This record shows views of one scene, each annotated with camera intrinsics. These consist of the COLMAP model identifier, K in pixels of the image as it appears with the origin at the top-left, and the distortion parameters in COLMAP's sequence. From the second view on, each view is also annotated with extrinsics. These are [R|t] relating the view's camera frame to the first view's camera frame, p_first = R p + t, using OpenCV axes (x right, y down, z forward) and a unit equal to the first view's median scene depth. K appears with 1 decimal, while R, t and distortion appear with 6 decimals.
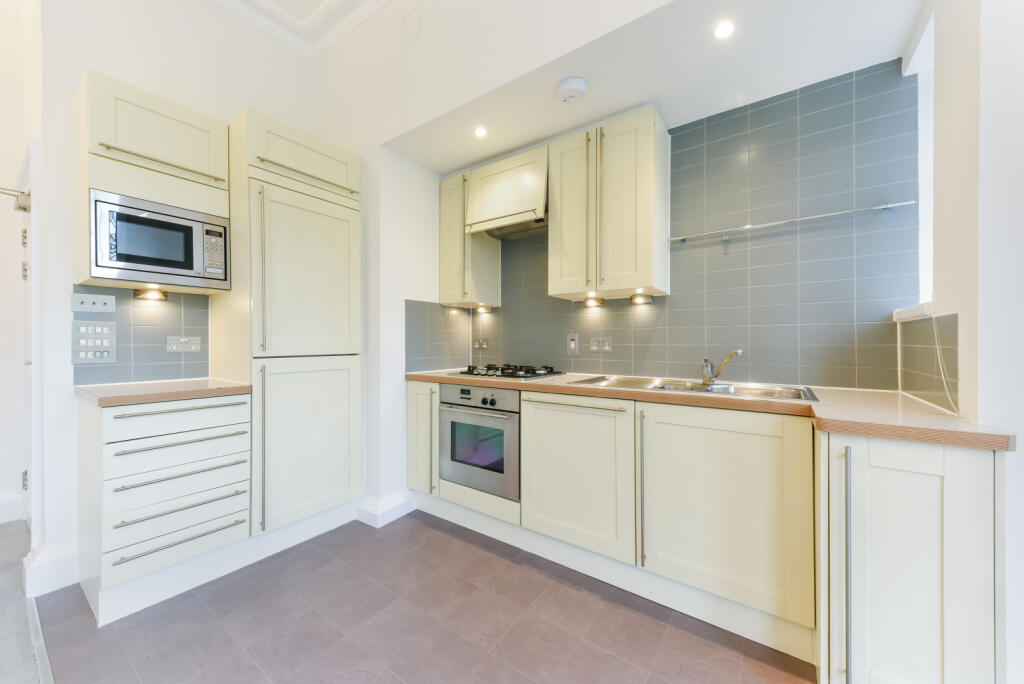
lens RADIAL K [[376.0, 0, 508.7], [0, 376.0, 340.8], [0, 0, 1]] dist [0.014221, -0.000075]
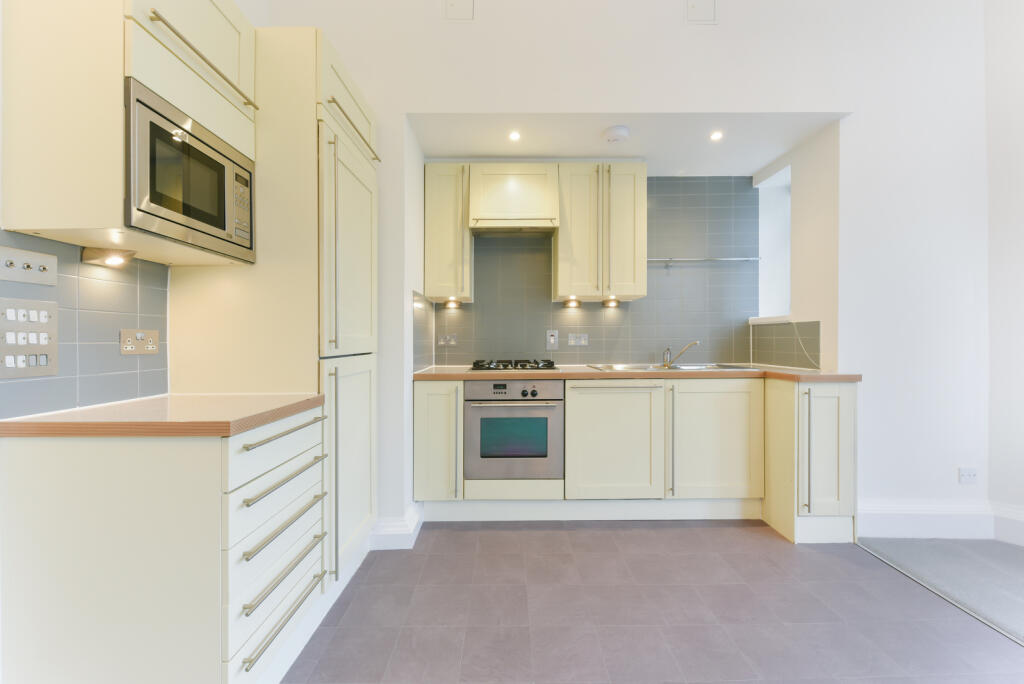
lens RADIAL K [[394.3, 0, 512.0], [0, 394.3, 342.0], [0, 0, 1]] dist [0.000092, -0.000041]
pose [[0.813123, -0.009260, 0.582018, -0.760384], [0.006542, 0.999956, 0.006769, 0.009106], [-0.582055, -0.001697, 0.813148, 0.126164]]
